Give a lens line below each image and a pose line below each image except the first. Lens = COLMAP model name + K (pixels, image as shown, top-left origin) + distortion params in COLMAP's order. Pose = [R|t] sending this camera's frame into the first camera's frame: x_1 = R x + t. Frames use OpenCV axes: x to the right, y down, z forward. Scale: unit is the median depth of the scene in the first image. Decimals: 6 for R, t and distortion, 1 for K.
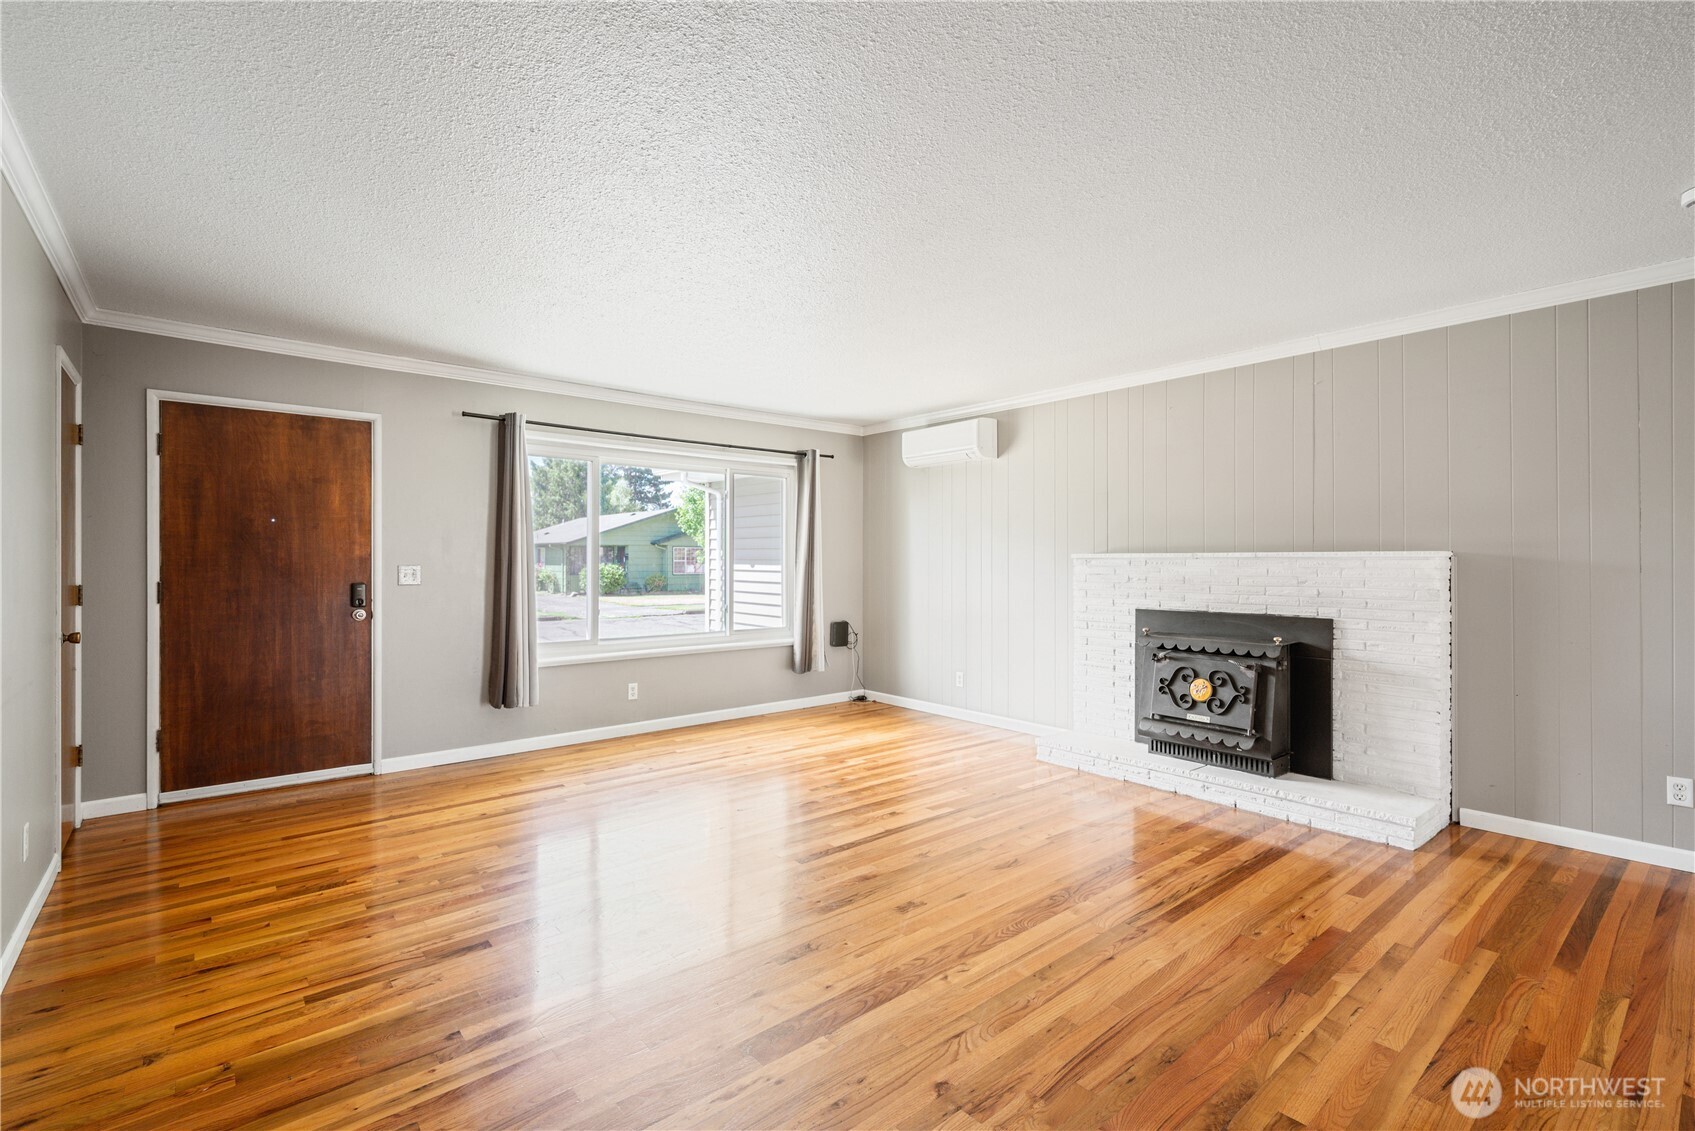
lens RADIAL K [[762.2, 0, 852.7], [0, 762.2, 558.7], [0, 0, 1]] dist [-0.000832, -0.000158]
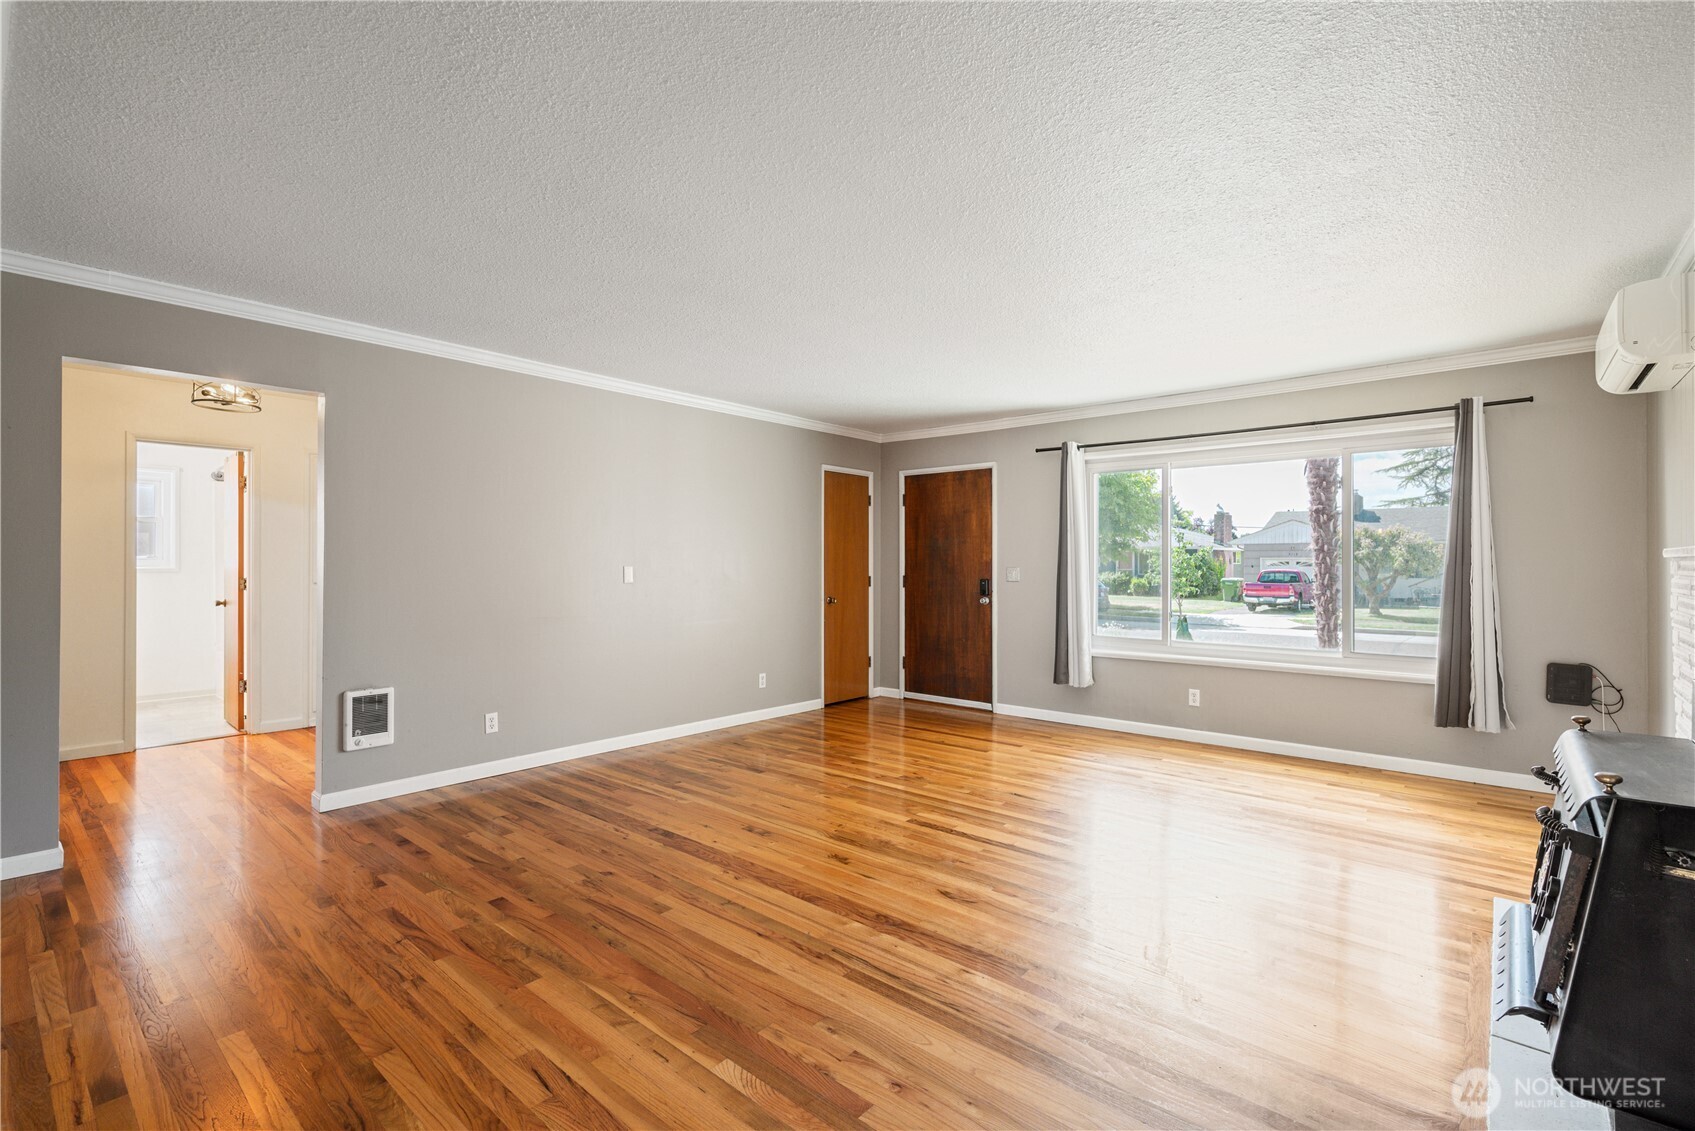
lens RADIAL K [[762.2, 0, 848.9], [0, 762.2, 563.1], [0, 0, 1]] dist [-0.000832, -0.000158]
pose [[0.150532, -0.001398, -0.988604, 0.818474], [0.002543, 0.999996, -0.001027, 0.002131], [0.988602, -0.002360, 0.150535, 0.555765]]
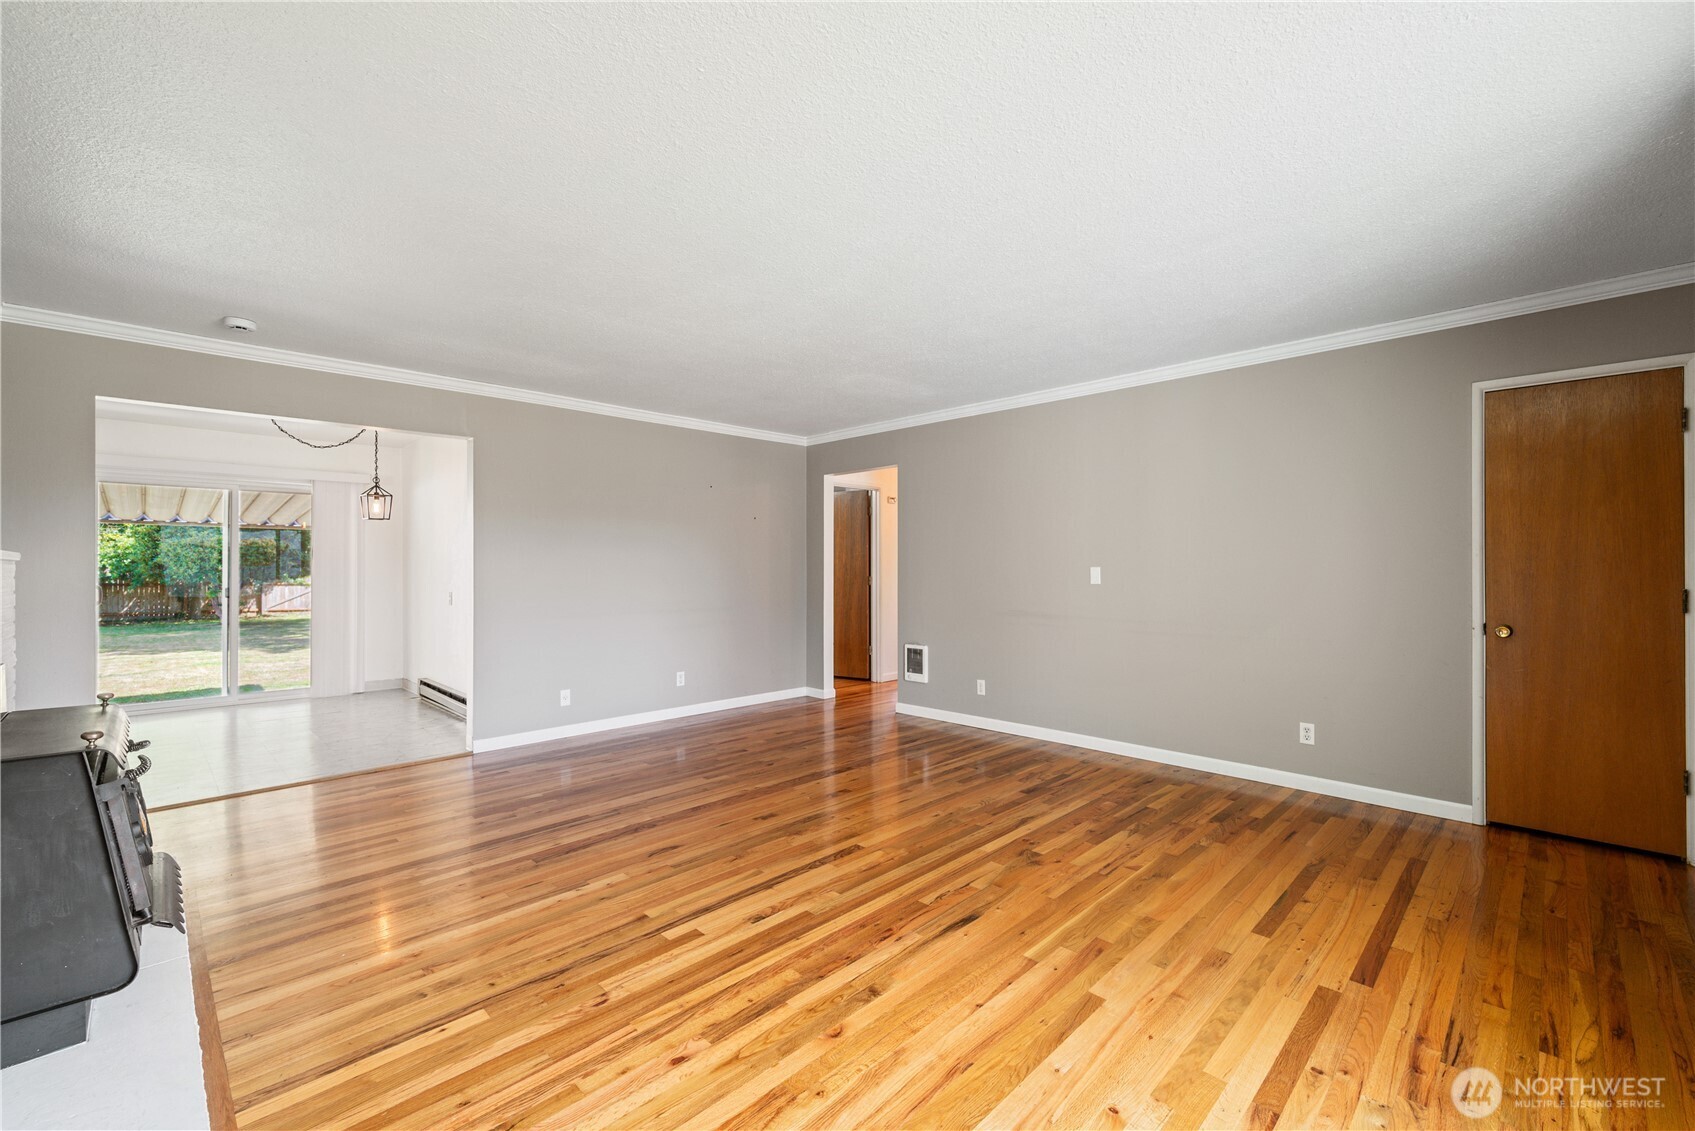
lens RADIAL K [[712.1, 0, 843.7], [0, 712.1, 566.8], [0, 0, 1]] dist [0.000617, -0.000163]
pose [[-0.997386, 0.000887, -0.072253, 0.017835], [0.001073, 0.999996, -0.002530, 0.007539], [0.072250, -0.002601, -0.997383, 1.513557]]
